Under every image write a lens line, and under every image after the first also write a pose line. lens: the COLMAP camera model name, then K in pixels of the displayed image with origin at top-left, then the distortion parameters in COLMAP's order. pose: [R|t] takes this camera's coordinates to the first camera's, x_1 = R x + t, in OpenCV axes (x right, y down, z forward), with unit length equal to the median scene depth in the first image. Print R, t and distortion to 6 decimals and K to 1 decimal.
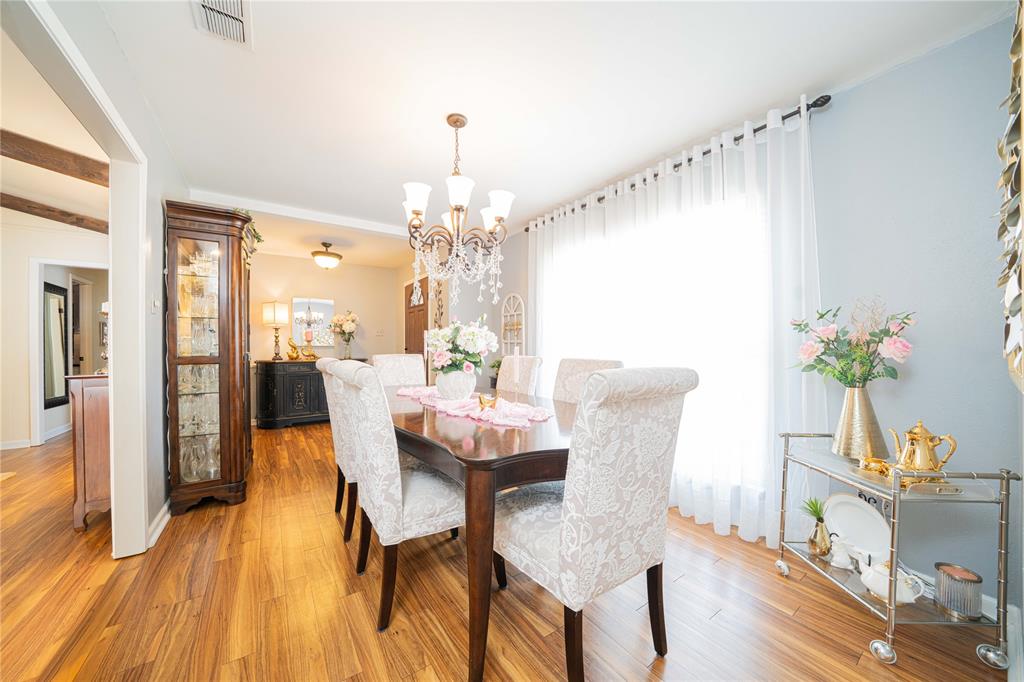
lens RADIAL K [[357.1, 0, 506.8], [0, 357.1, 344.7], [0, 0, 1]] dist [-0.002085, -0.000028]
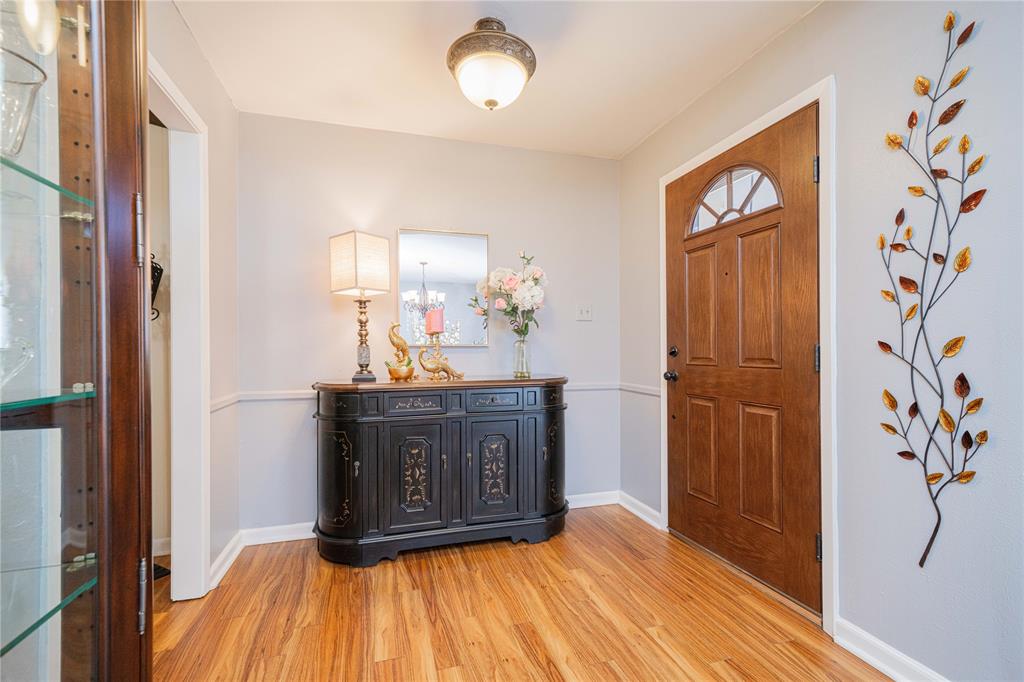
lens RADIAL K [[443.2, 0, 514.1], [0, 443.2, 343.5], [0, 0, 1]] dist [0.001737, 0.000043]
pose [[0.958307, -0.008783, -0.285606, -0.344319], [0.007771, 0.999959, -0.004676, 0.004339], [0.285635, 0.002262, 0.958336, 0.577248]]
